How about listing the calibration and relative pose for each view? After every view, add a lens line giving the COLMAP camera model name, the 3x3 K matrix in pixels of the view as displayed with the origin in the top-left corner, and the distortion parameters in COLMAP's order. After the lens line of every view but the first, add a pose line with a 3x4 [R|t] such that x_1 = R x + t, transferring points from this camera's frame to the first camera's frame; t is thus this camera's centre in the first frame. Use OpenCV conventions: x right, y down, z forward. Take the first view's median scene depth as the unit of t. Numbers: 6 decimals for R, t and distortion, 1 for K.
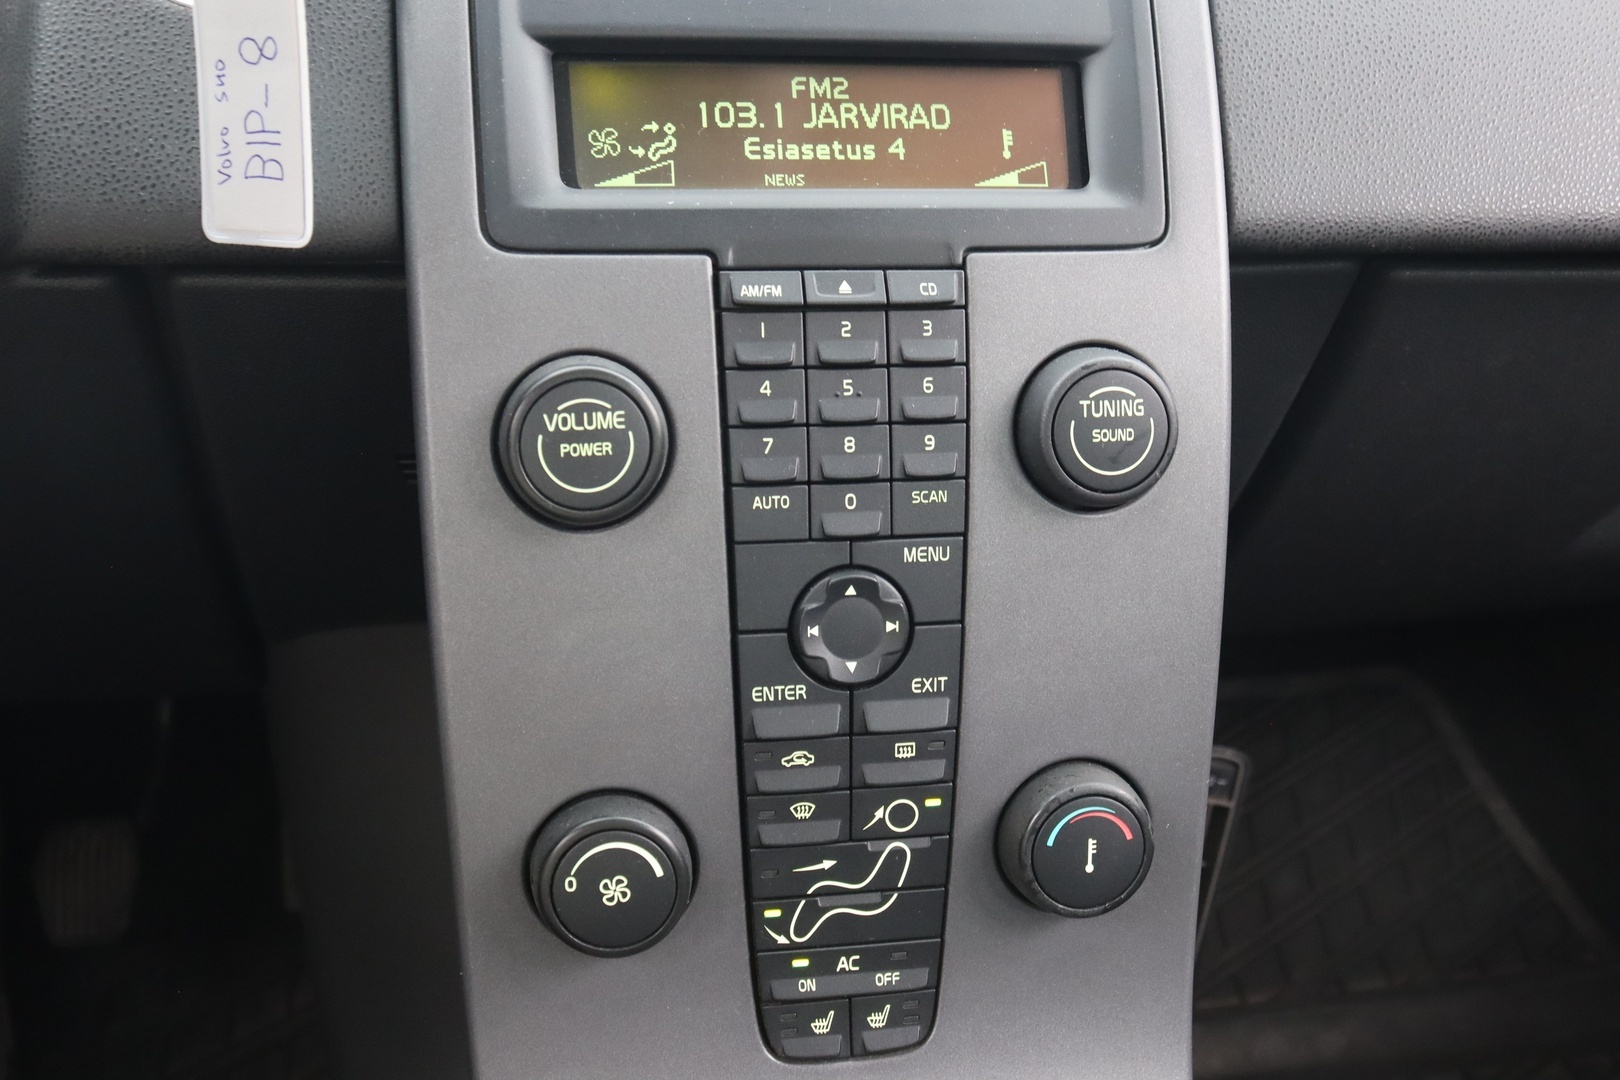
lens RADIAL K [[1544.4, 0, 805.5], [0, 1544.4, 539.1], [0, 0, 1]] dist [-0.107606, 0.000000]
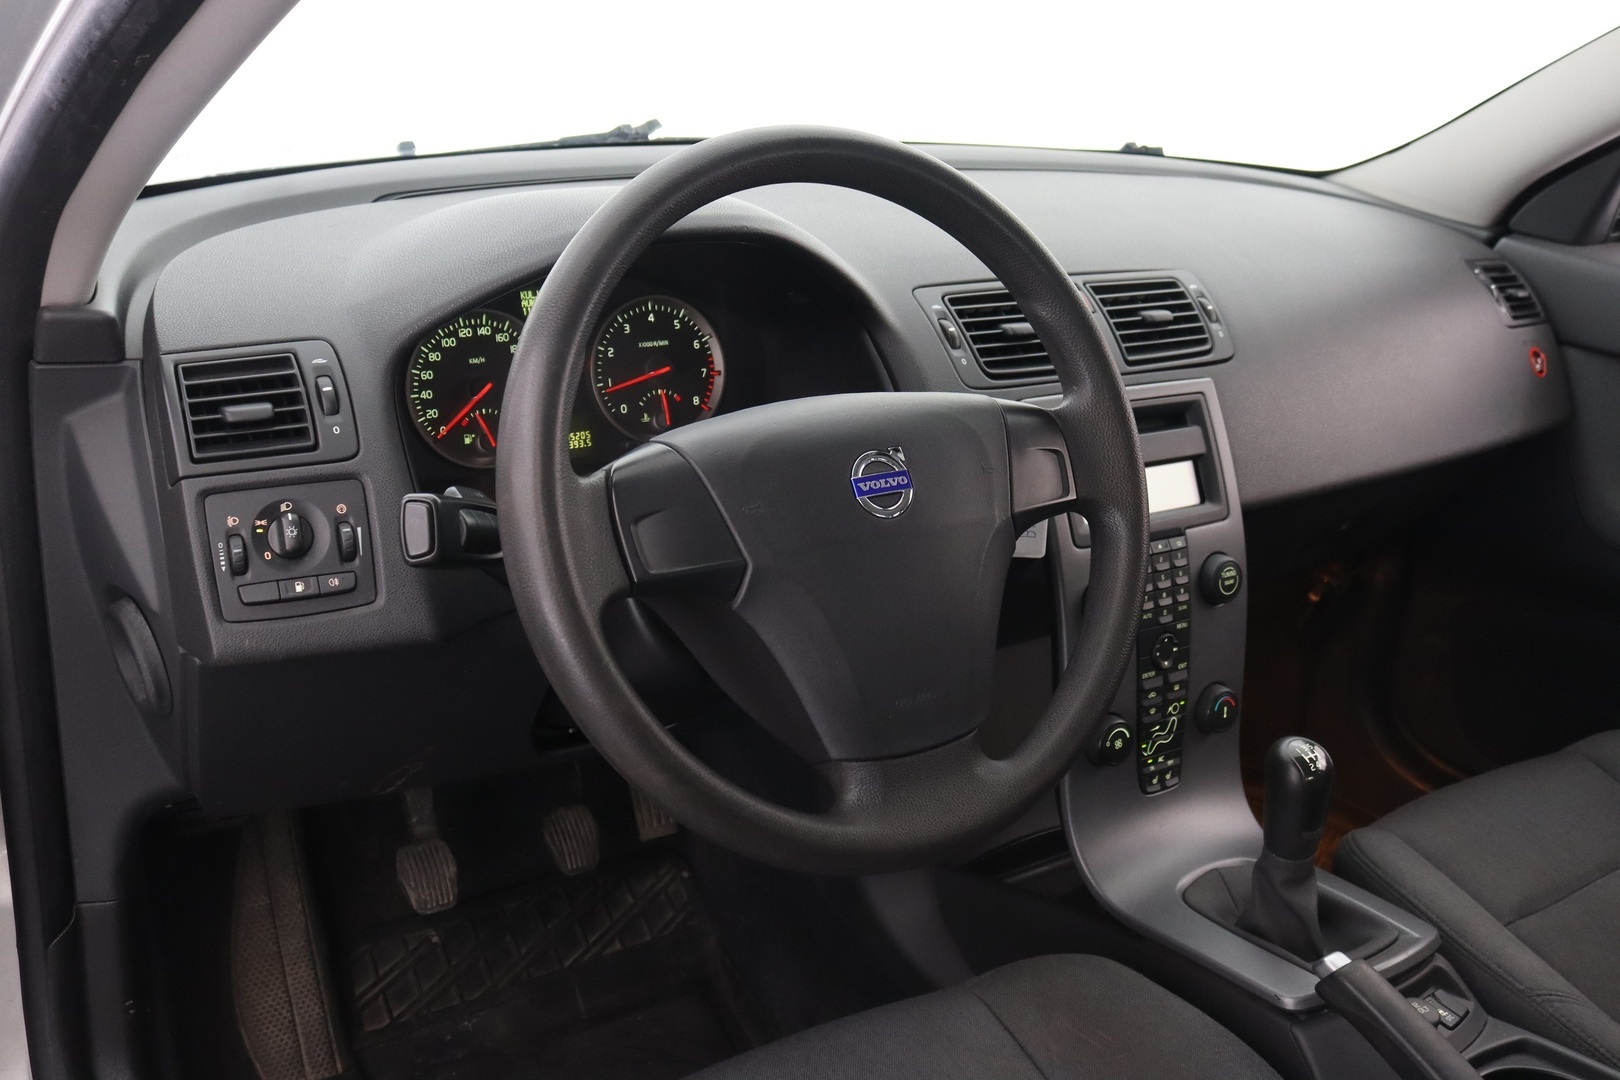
lens RADIAL K [[1524.9, 0, 814.7], [0, 1524.9, 534.6], [0, 0, 1]] dist [-0.065236, 0.000000]
pose [[0.910861, -0.102198, 0.399859, -1.838156], [0.089943, 0.994724, 0.049349, -0.397848], [-0.402792, -0.008986, 0.915247, -1.556762]]
